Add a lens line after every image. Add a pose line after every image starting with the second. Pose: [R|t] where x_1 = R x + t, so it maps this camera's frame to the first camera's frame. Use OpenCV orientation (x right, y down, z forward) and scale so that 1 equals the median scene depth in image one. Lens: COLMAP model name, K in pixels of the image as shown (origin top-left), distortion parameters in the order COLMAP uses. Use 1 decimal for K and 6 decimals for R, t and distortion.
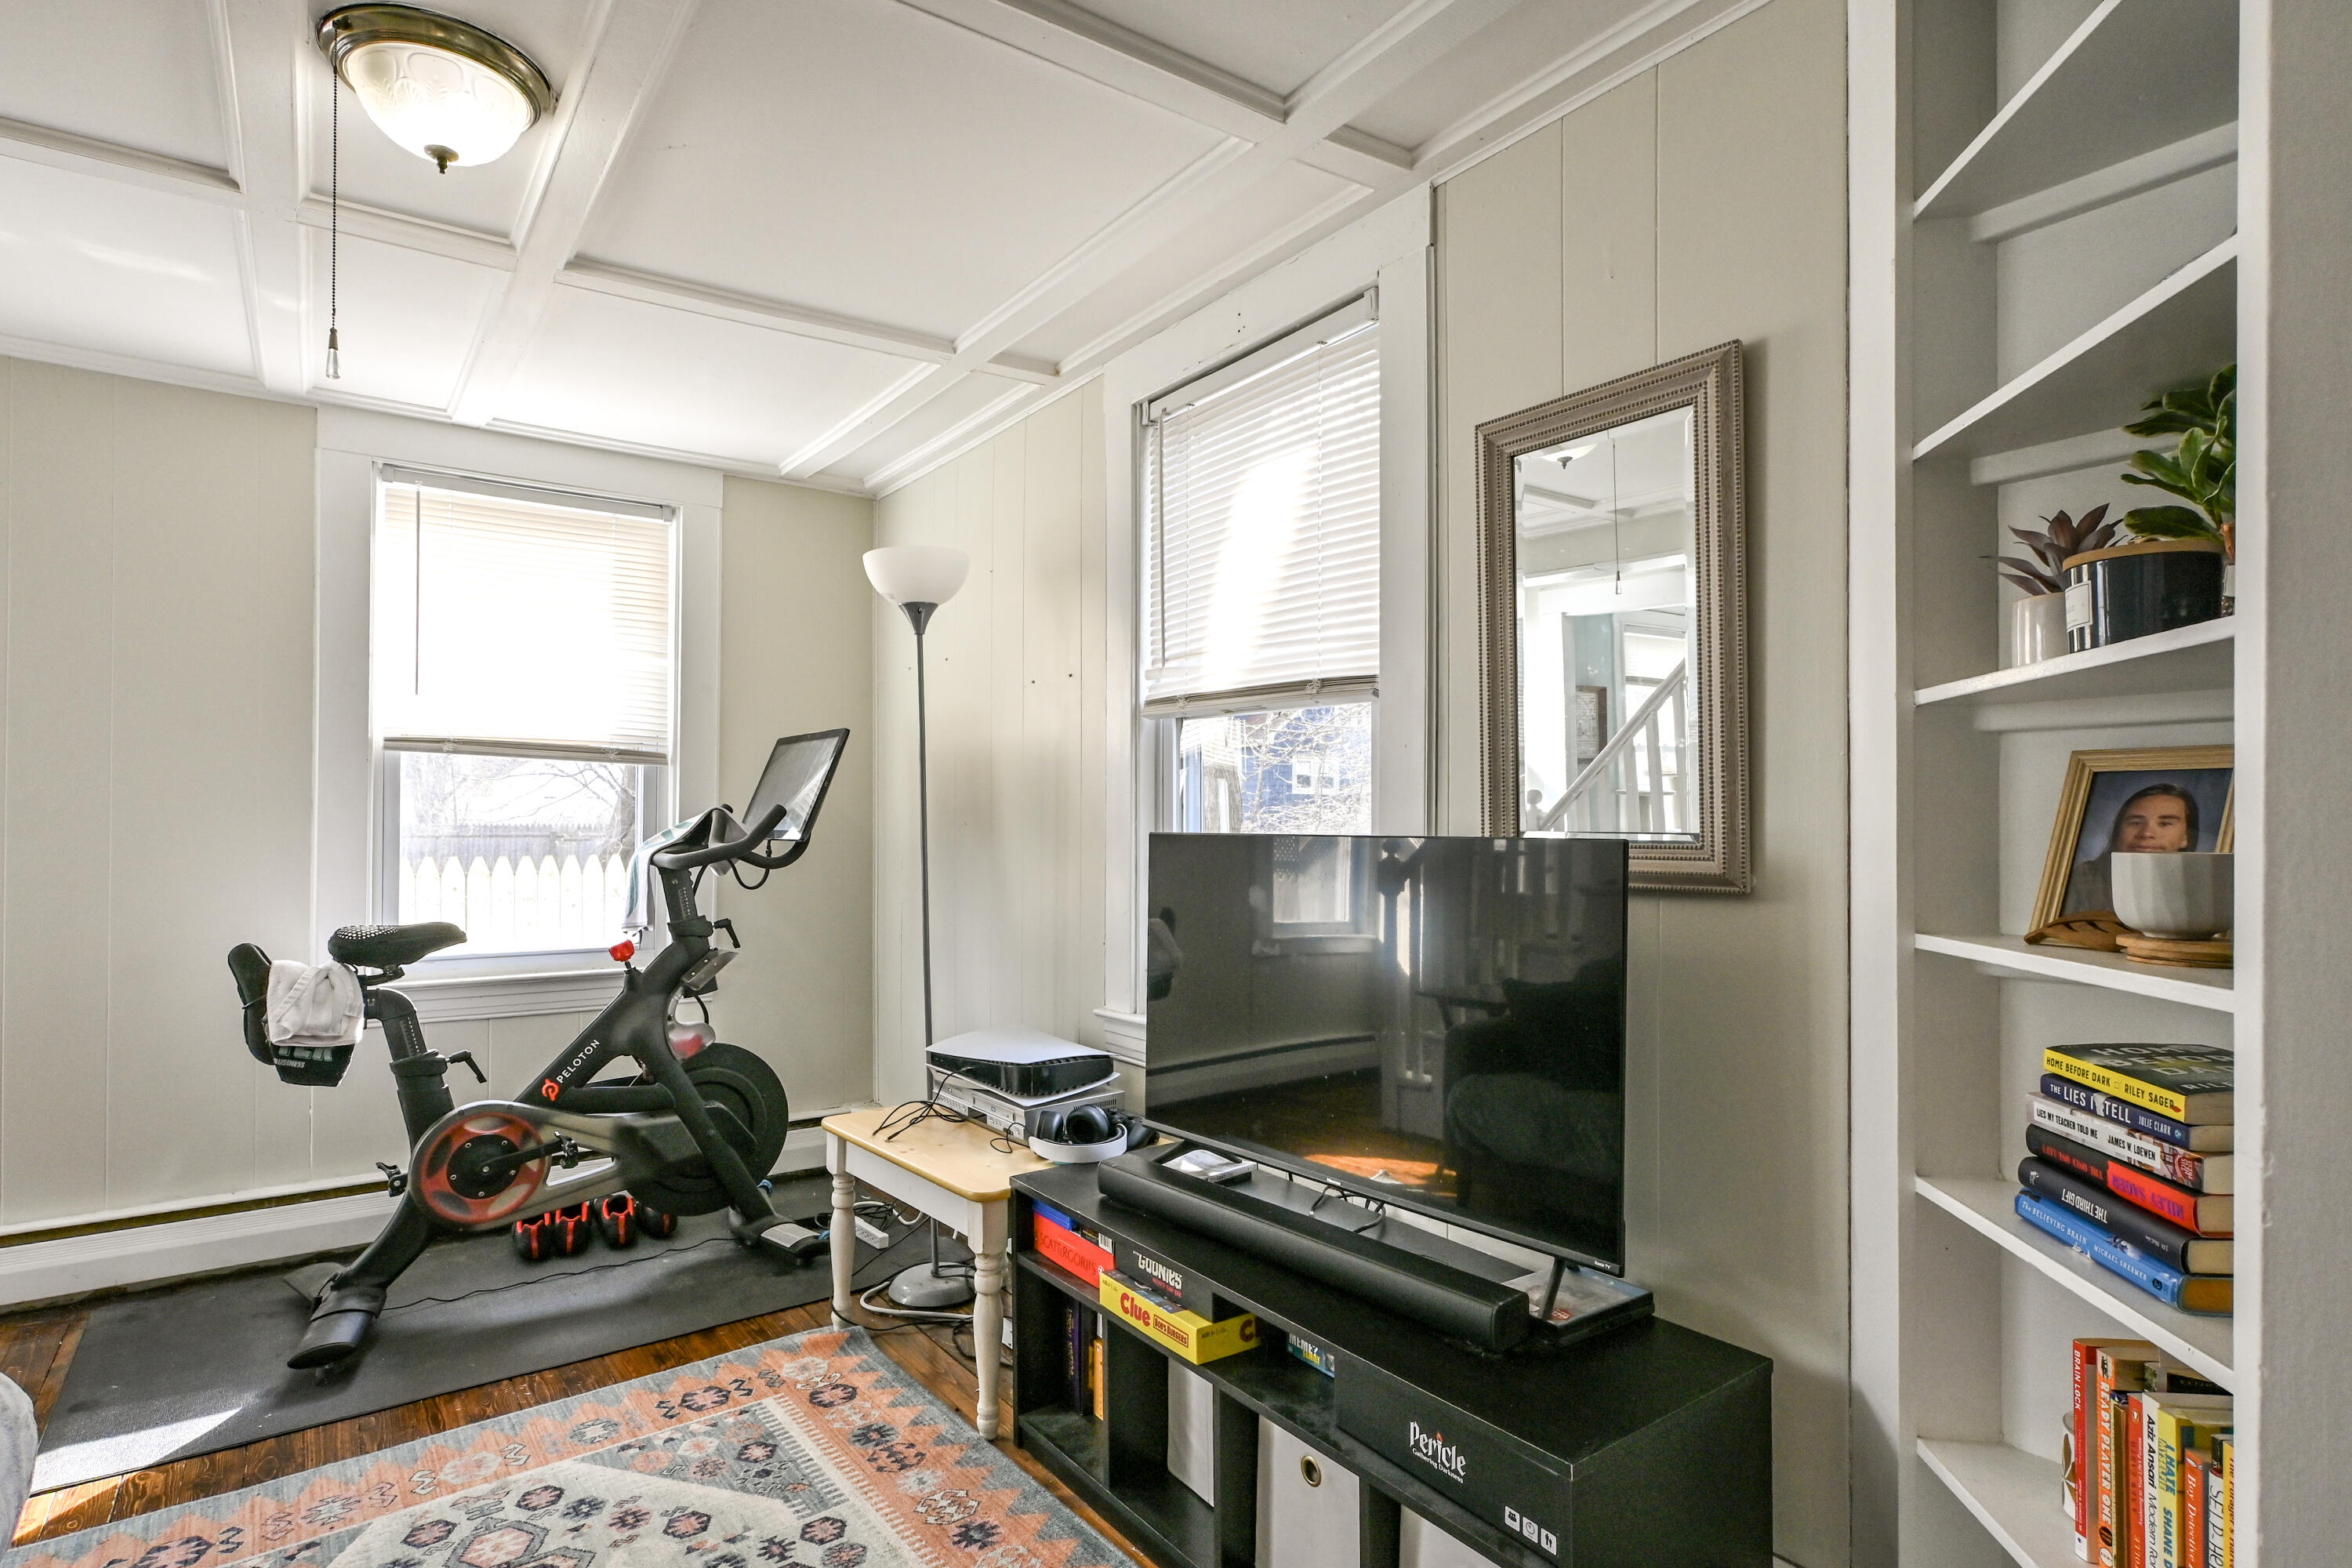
lens RADIAL K [[1212.0, 0, 1182.9], [0, 1212.0, 813.8], [0, 0, 1]] dist [0.000132, 0.000602]
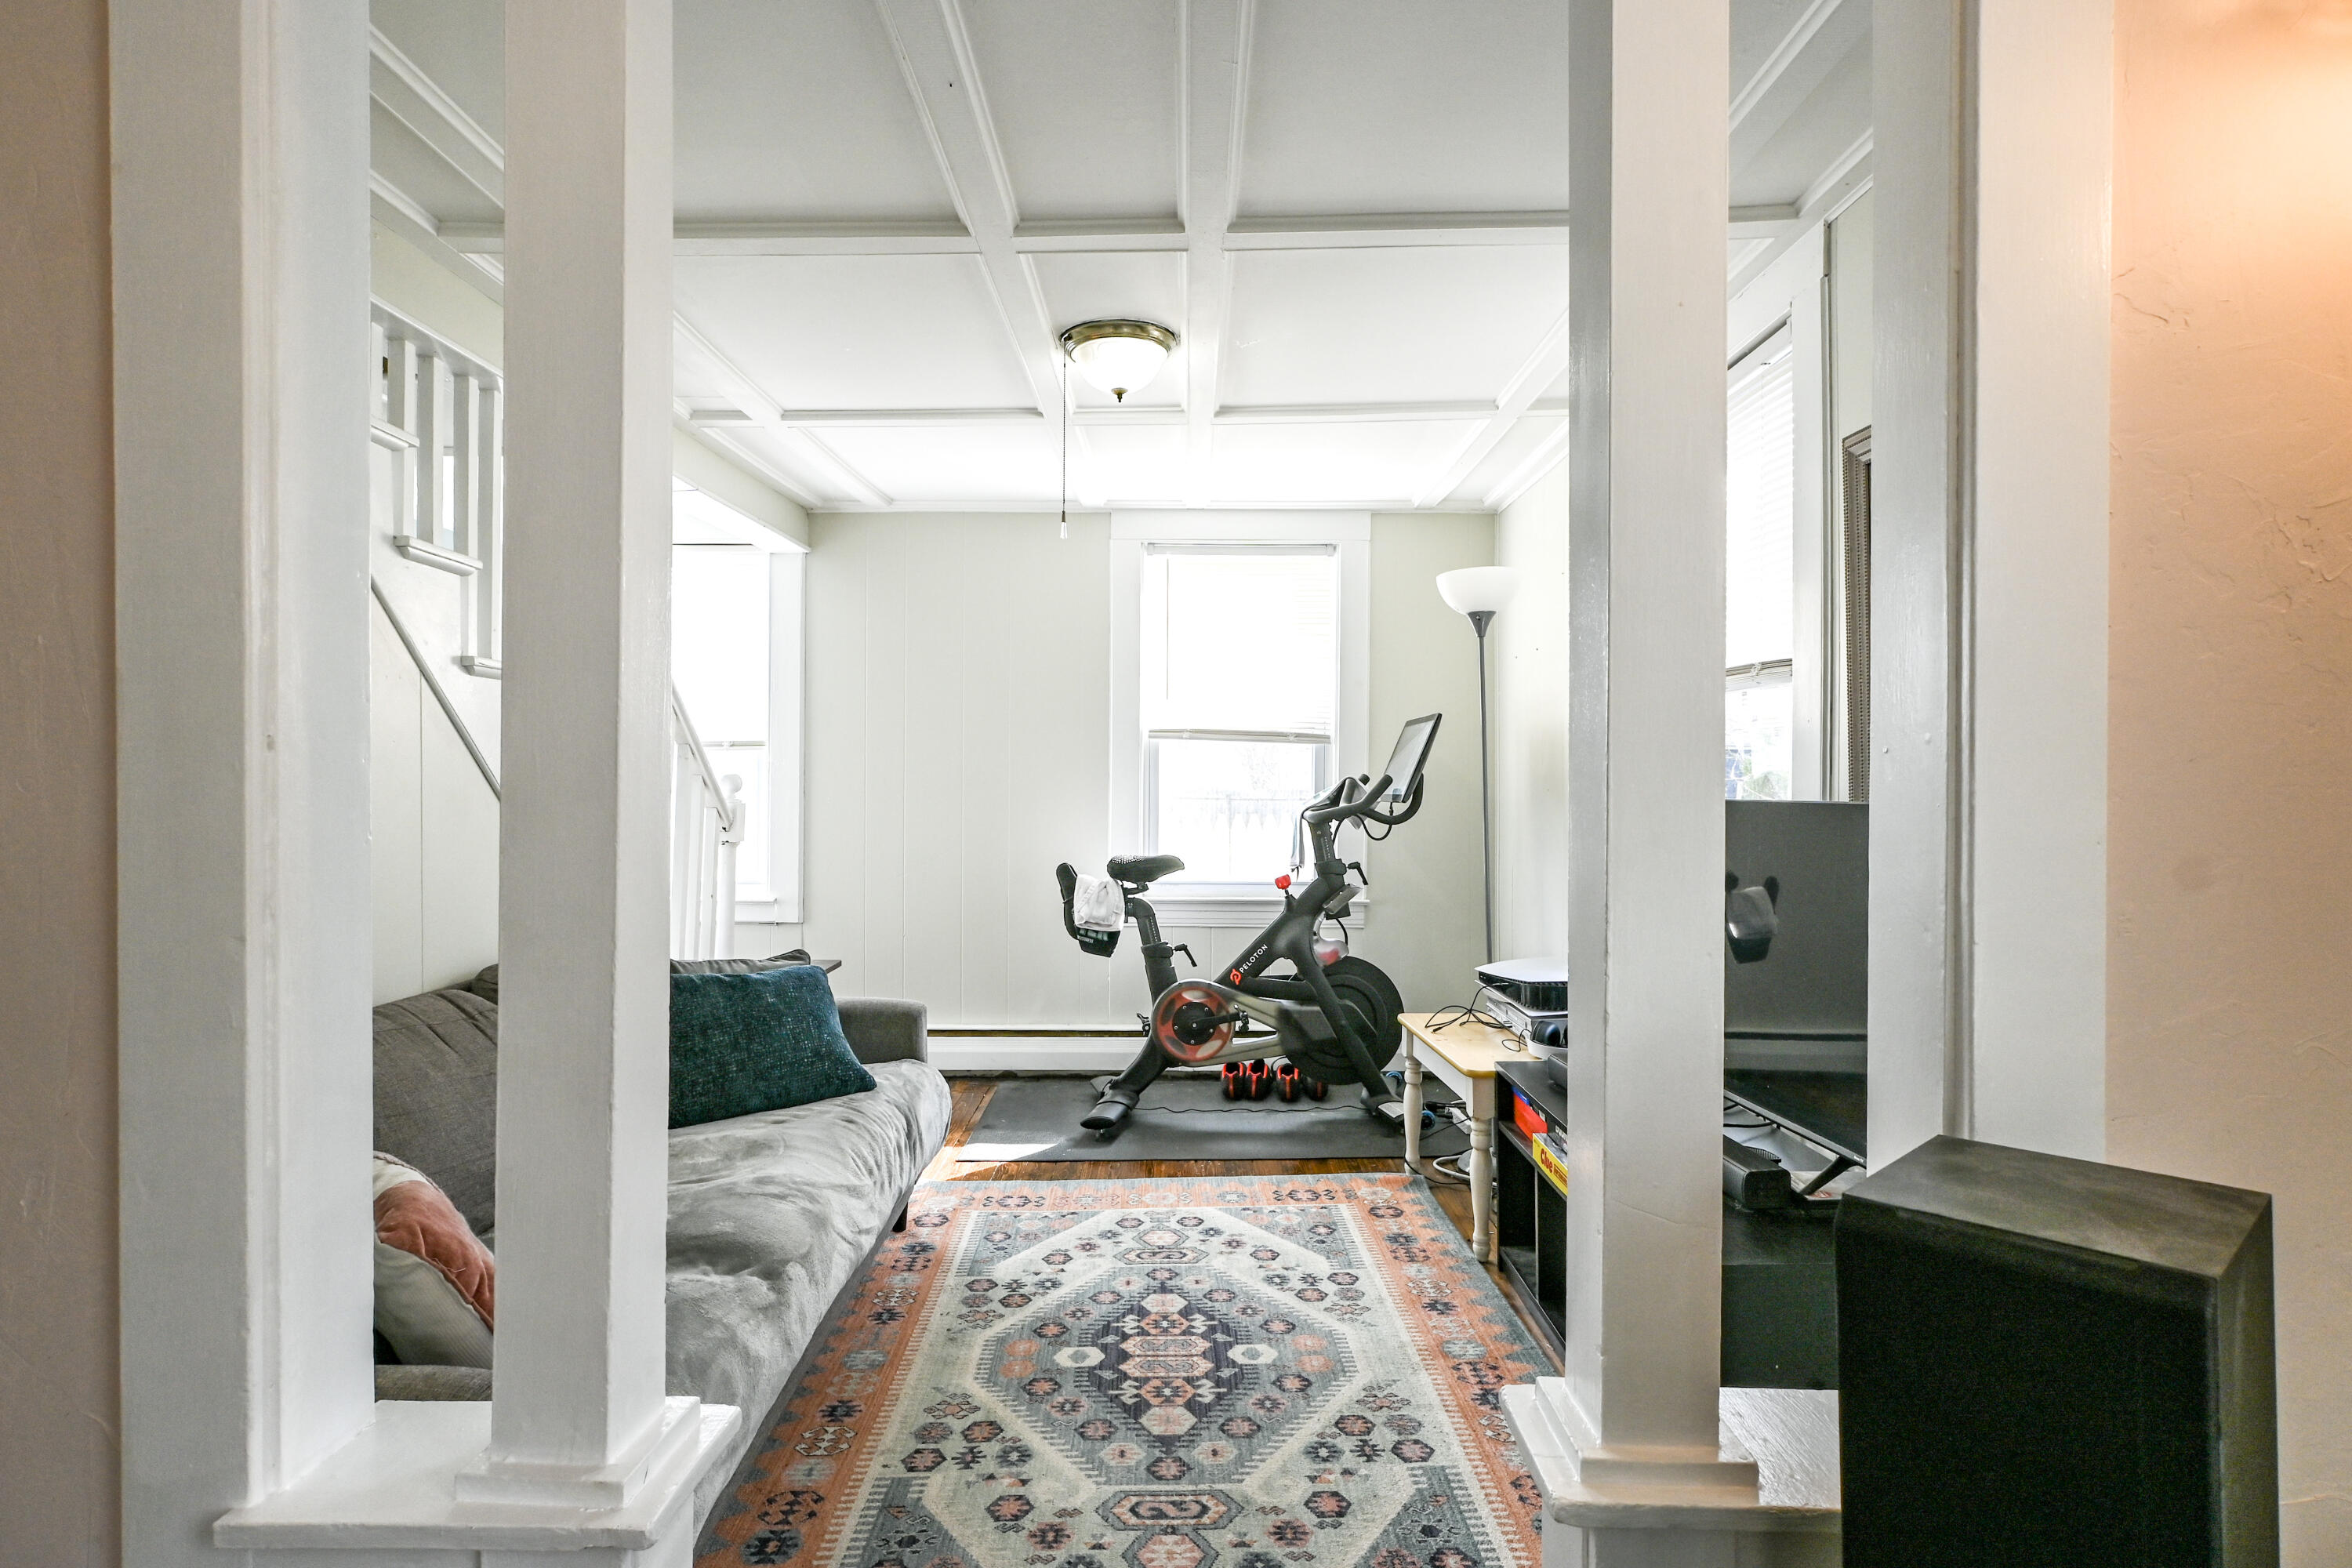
lens RADIAL K [[1216.6, 0, 1177.2], [0, 1216.6, 793.1], [0, 0, 1]] dist [0.001318, 0.000257]
pose [[0.806304, 0.003943, -0.591488, 0.302408], [0.002292, 0.999949, 0.009791, -0.000975], [0.591497, -0.009251, 0.806254, -0.211830]]
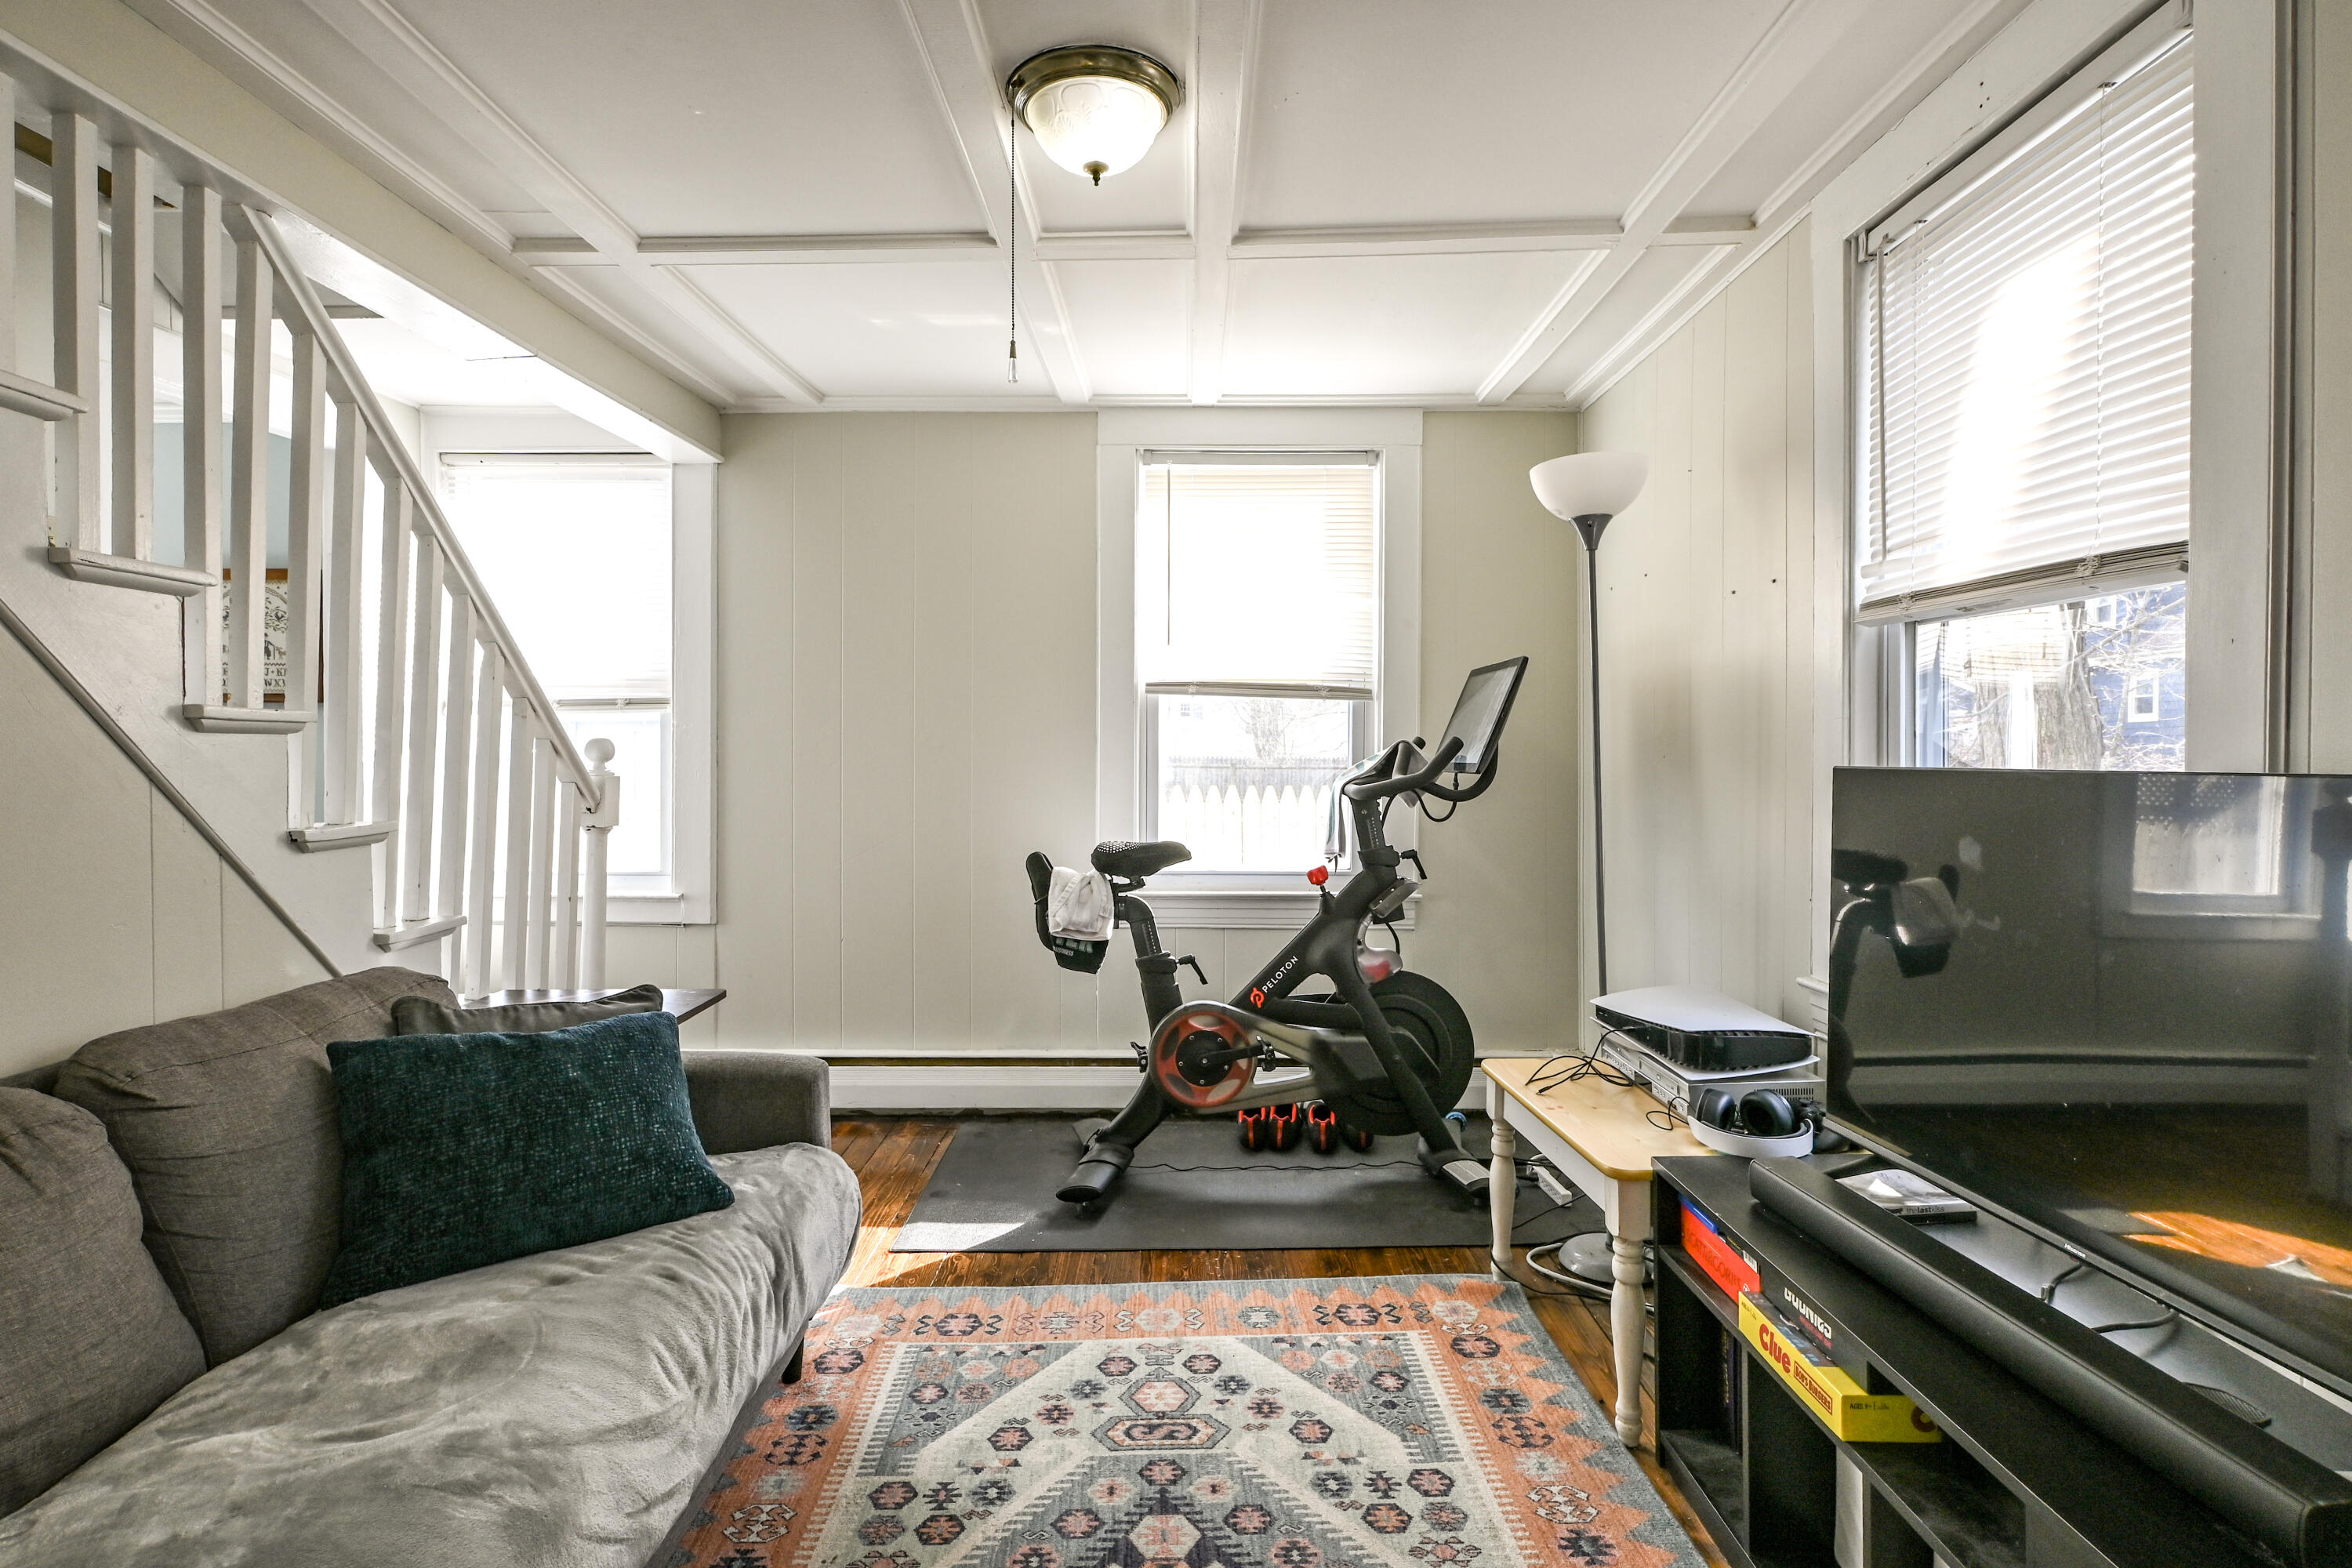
lens RADIAL K [[1225.6, 0, 1180.5], [0, 1225.6, 763.9], [0, 0, 1]] dist [-0.000089, 0.000452]
pose [[0.806542, 0.003450, -0.591166, 0.091396], [0.004478, 0.999919, 0.011945, 0.001944], [0.591159, -0.012282, 0.806461, 0.072970]]
